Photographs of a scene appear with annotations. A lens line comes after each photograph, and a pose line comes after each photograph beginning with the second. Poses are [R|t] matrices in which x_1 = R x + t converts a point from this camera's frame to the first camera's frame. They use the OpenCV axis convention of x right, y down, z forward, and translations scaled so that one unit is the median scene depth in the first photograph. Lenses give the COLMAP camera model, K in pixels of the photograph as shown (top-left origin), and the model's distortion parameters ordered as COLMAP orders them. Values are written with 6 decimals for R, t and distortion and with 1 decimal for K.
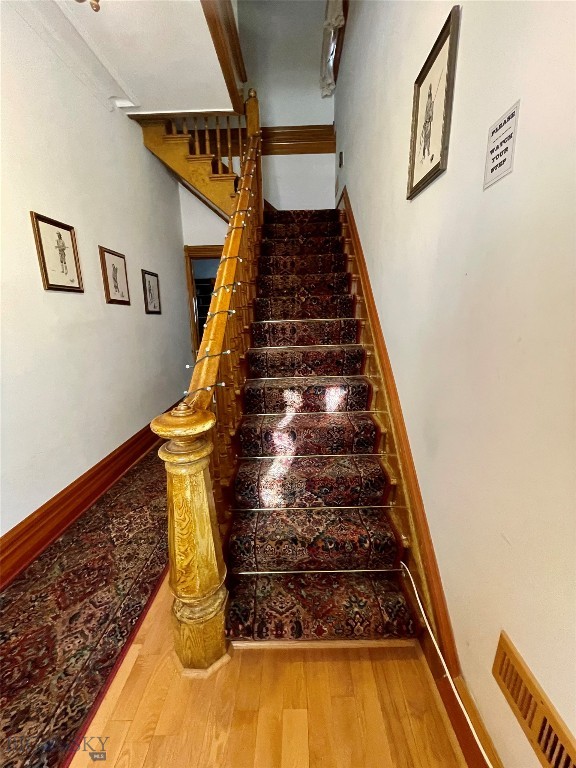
lens RADIAL K [[309.1, 0, 288.0], [0, 309.1, 384.0], [0, 0, 1]] dist [0.000148, -0.000211]
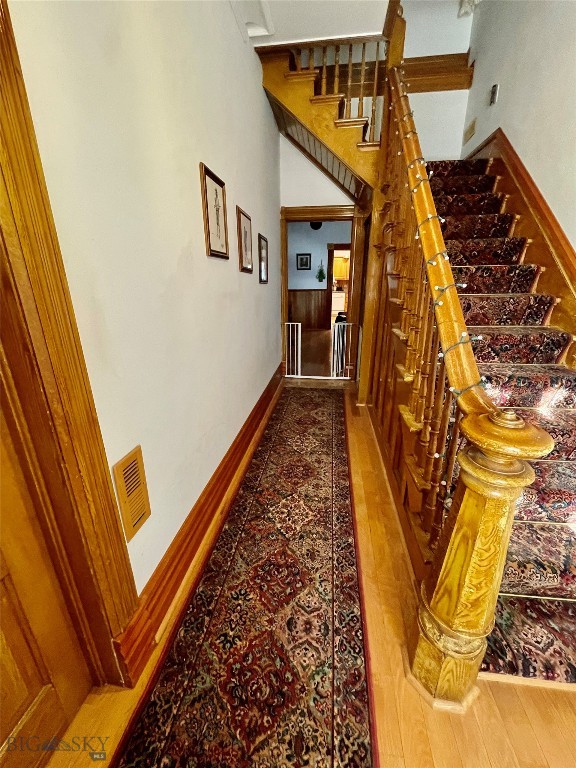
lens RADIAL K [[310.1, 0, 288.0], [0, 310.1, 384.0], [0, 0, 1]] dist [-0.001612, -0.000370]
pose [[0.994859, 0.043923, -0.091251, -0.503438], [-0.035270, 0.994913, 0.094365, -0.034426], [0.094932, -0.090661, 0.991347, 0.113011]]
